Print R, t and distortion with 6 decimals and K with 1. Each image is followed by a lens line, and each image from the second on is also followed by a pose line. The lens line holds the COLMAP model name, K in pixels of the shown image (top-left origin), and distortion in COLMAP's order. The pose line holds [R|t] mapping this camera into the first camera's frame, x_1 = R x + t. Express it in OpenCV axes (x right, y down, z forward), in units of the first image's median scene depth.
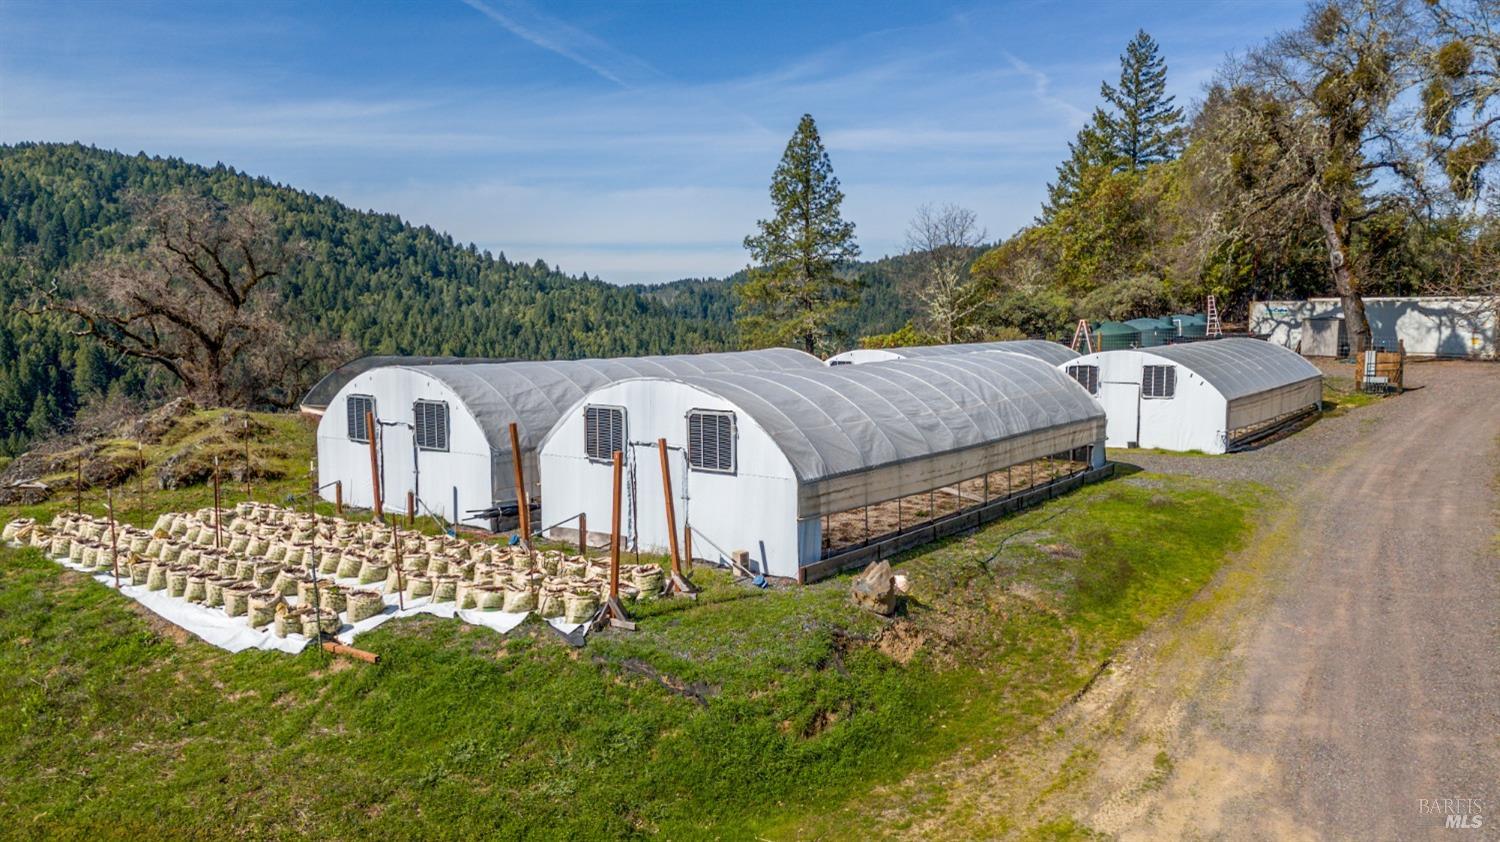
lens RADIAL K [[1096.2, 0, 757.2], [0, 1096.2, 409.8], [0, 0, 1]] dist [0.080325, -0.081216]
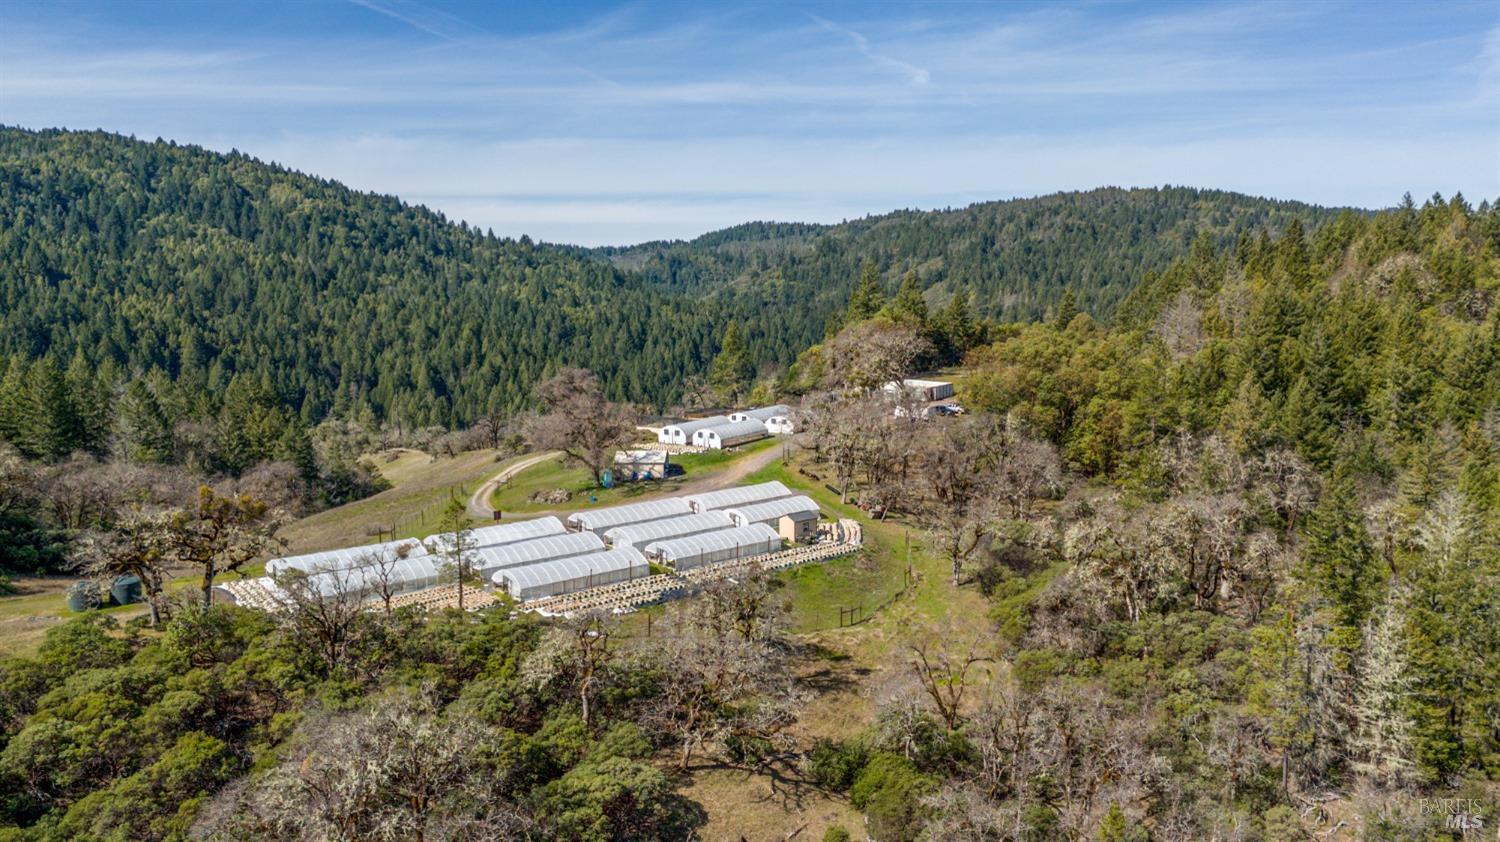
lens RADIAL K [[1096.2, 0, 748.8], [0, 1096.2, 420.0], [0, 0, 1]] dist [0.080325, -0.081216]
pose [[0.999729, -0.007396, 0.022067, 0.001178], [0.006223, 0.998590, 0.052719, -0.010392], [-0.022426, -0.052567, 0.998366, -0.145554]]
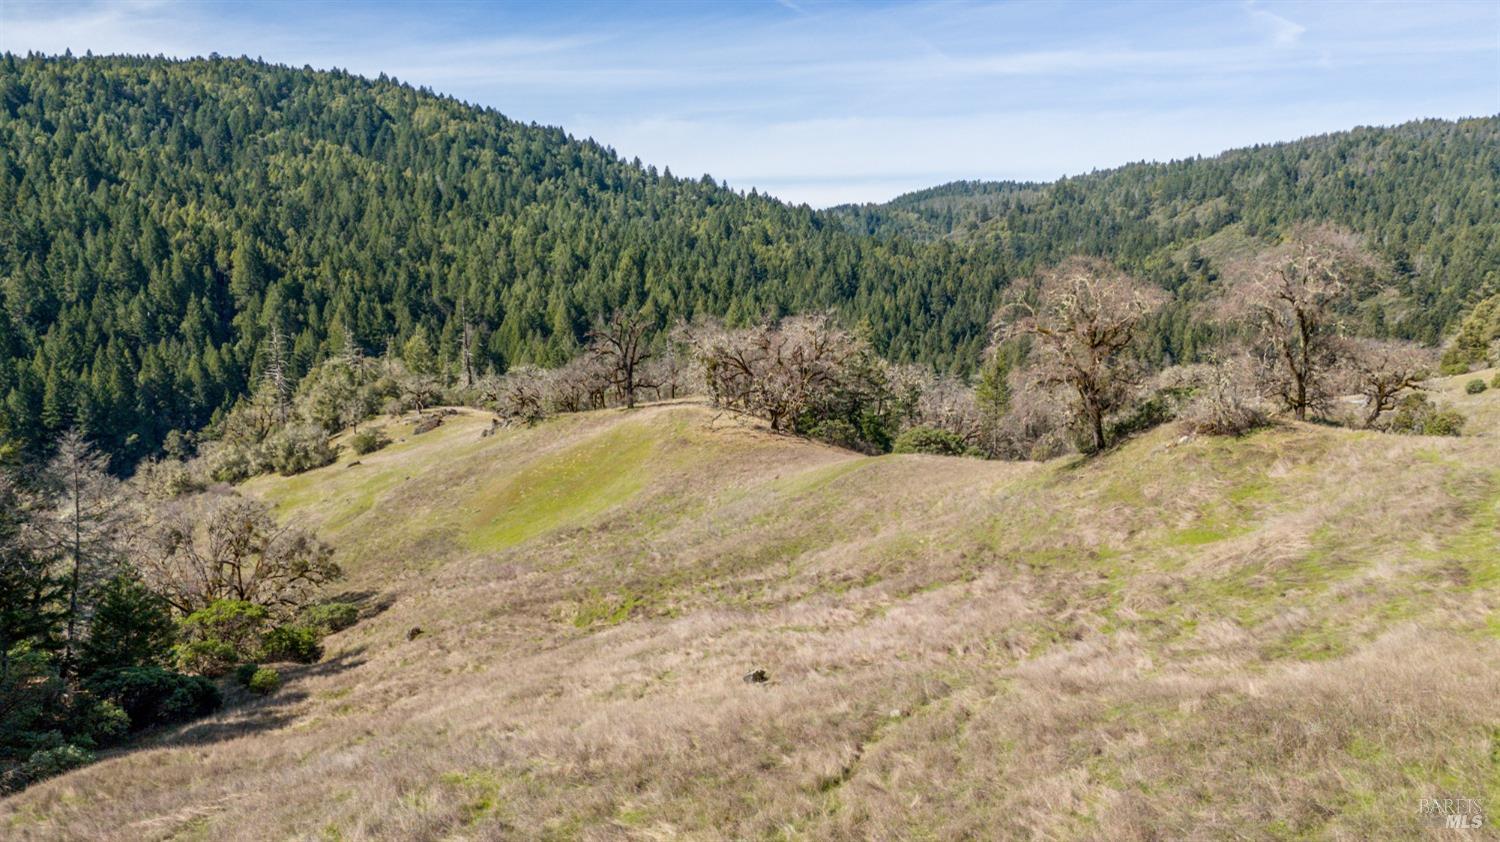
lens RADIAL K [[1096.2, 0, 753.8], [0, 1096.2, 421.6], [0, 0, 1]] dist [0.080325, -0.081216]
pose [[0.991214, 0.017076, -0.131163, -0.039728], [-0.008098, 0.997606, 0.068681, 0.010543], [0.132022, -0.067015, 0.988979, 0.085757]]
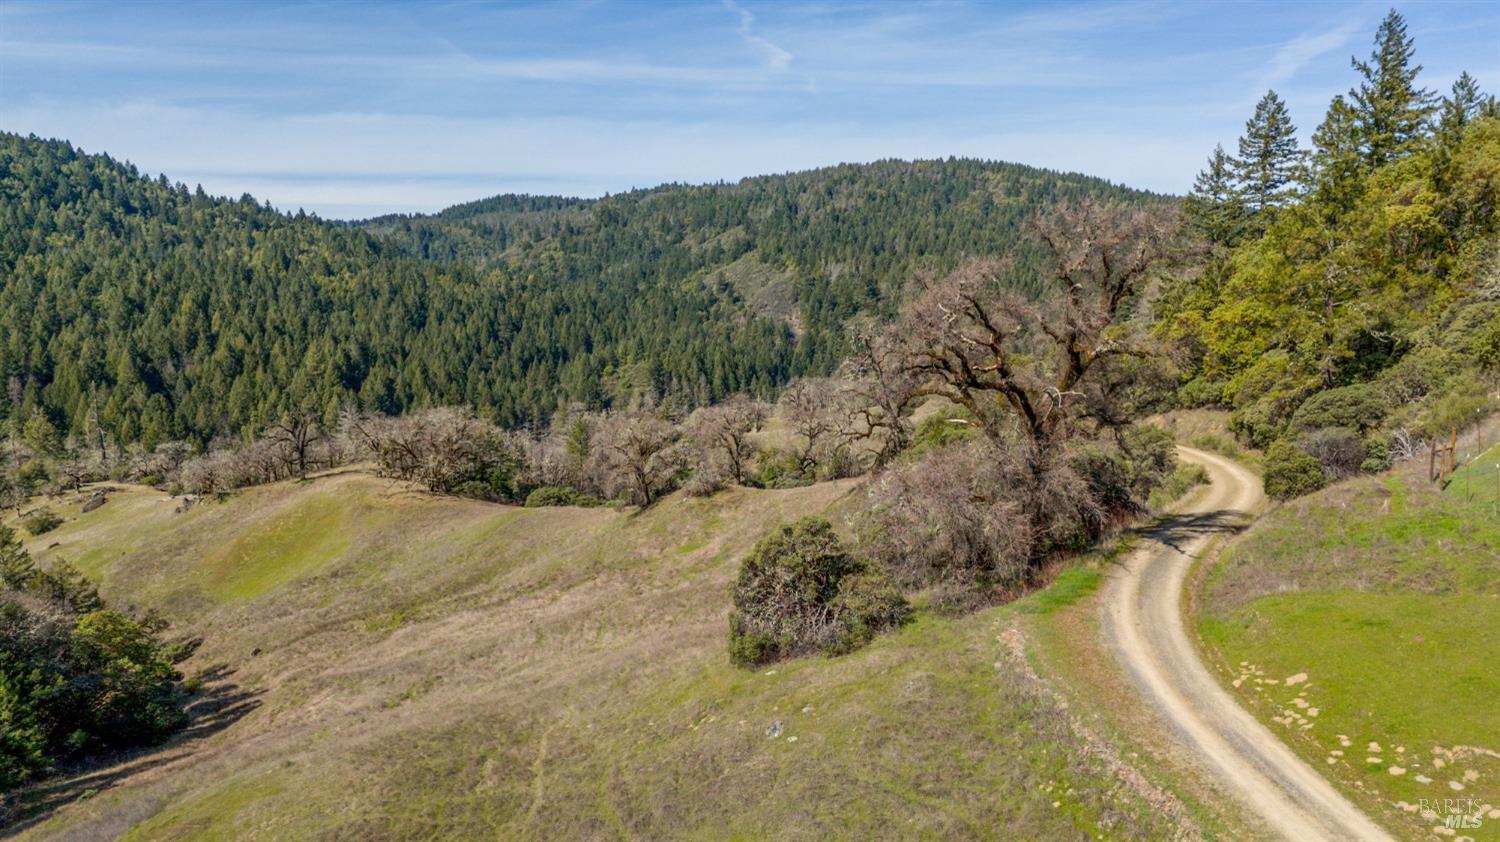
lens RADIAL K [[1096.2, 0, 749.8], [0, 1096.2, 414.2], [0, 0, 1]] dist [0.080325, -0.081216]
pose [[0.965781, -0.043652, 0.255660, -0.050845], [0.028102, 0.997543, 0.064166, -0.004880], [-0.257833, -0.054786, 0.964635, 0.013365]]
